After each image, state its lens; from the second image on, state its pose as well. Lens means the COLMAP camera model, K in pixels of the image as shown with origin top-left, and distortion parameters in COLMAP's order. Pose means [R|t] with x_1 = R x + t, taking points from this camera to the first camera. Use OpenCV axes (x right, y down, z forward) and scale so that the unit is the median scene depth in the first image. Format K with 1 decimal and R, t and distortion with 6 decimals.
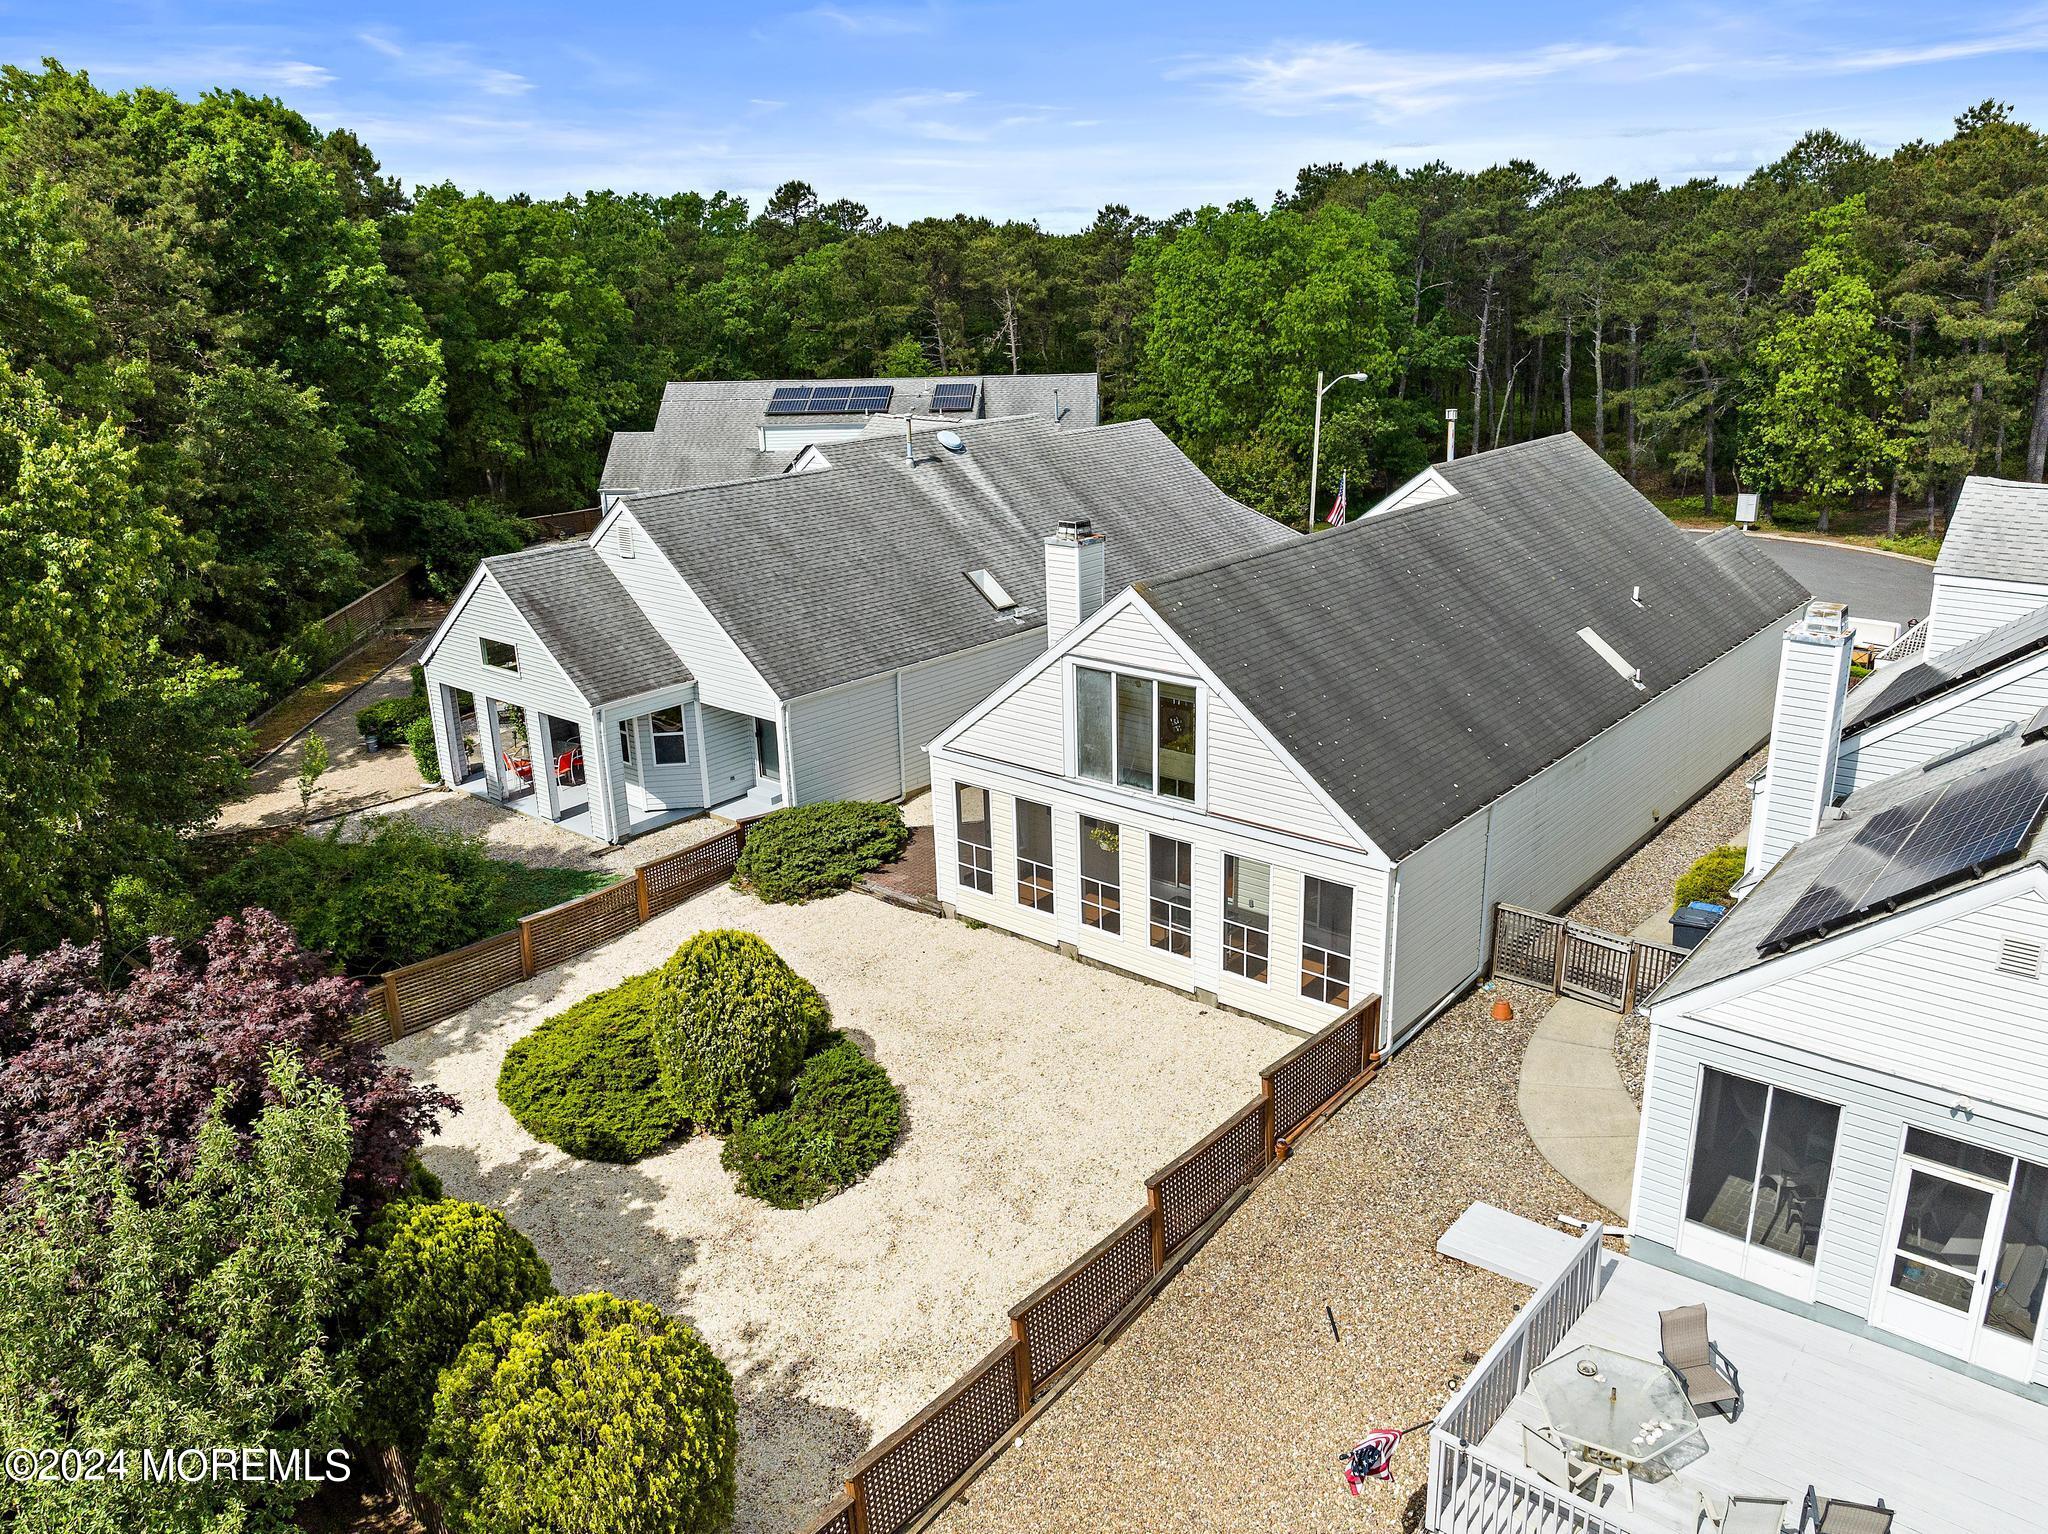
lens RADIAL K [[1451.4, 0, 1024.0], [0, 1451.4, 767.0], [0, 0, 1]] dist [-0.037773, -0.002016]
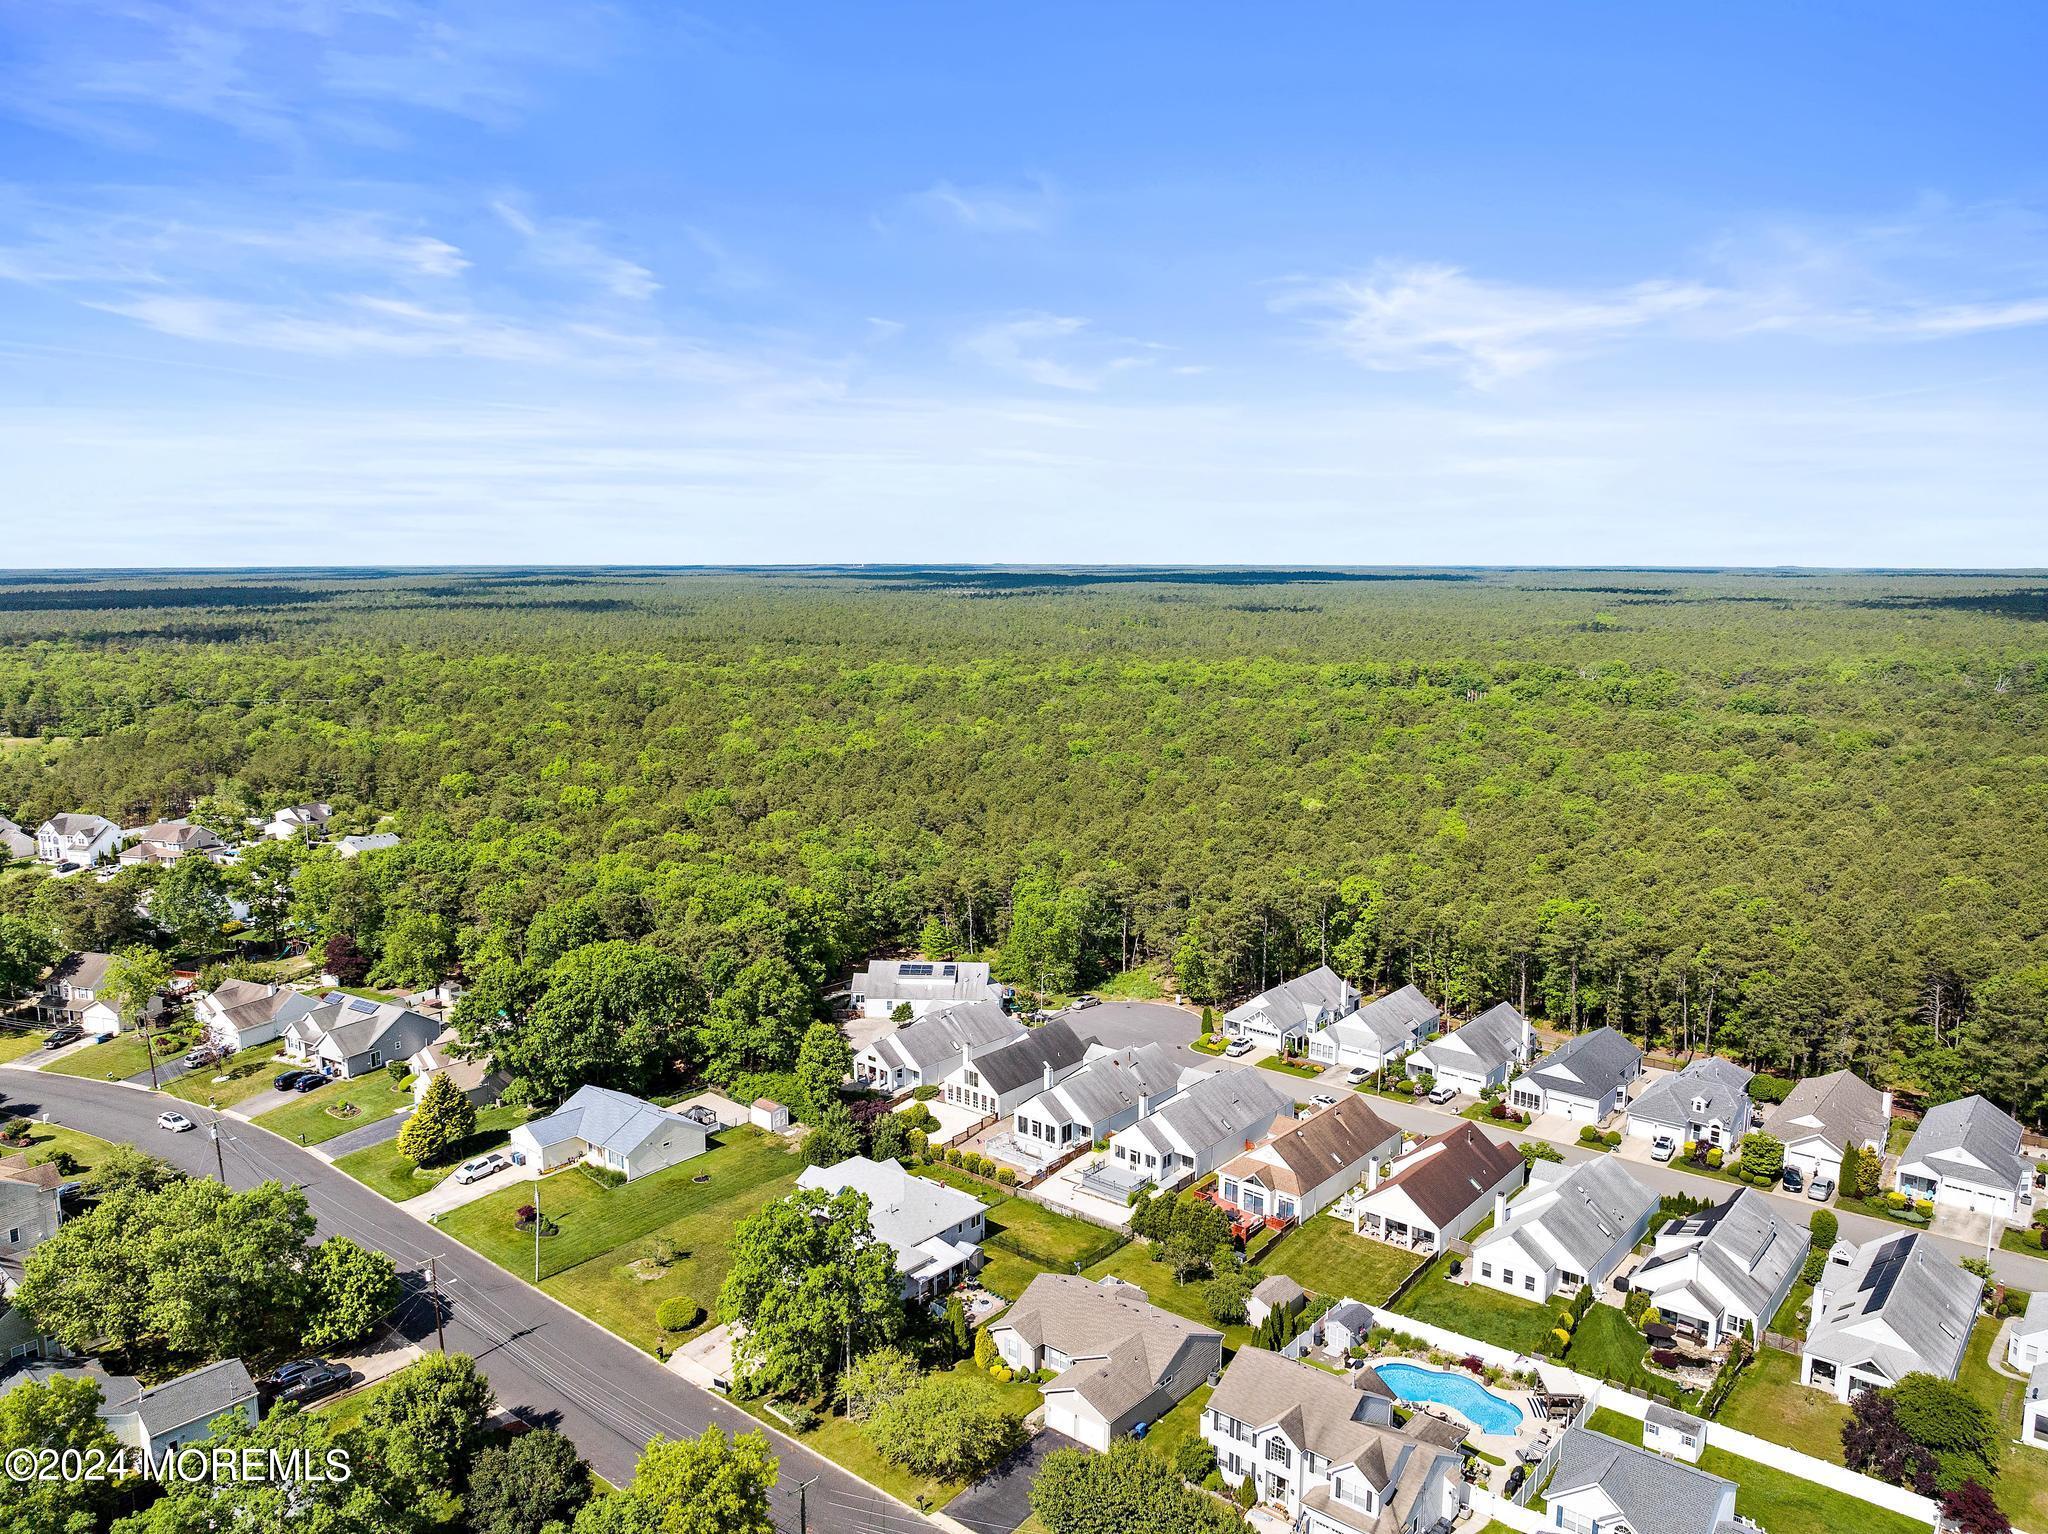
lens RADIAL K [[1443.6, 0, 1015.9], [0, 1443.6, 804.1], [0, 0, 1]] dist [-0.032953, -0.001952]
pose [[0.999780, 0.020964, -0.000940, 0.233736], [-0.020887, 0.989828, -0.140729, -0.316779], [-0.002020, 0.140718, 0.990048, -5.472425]]
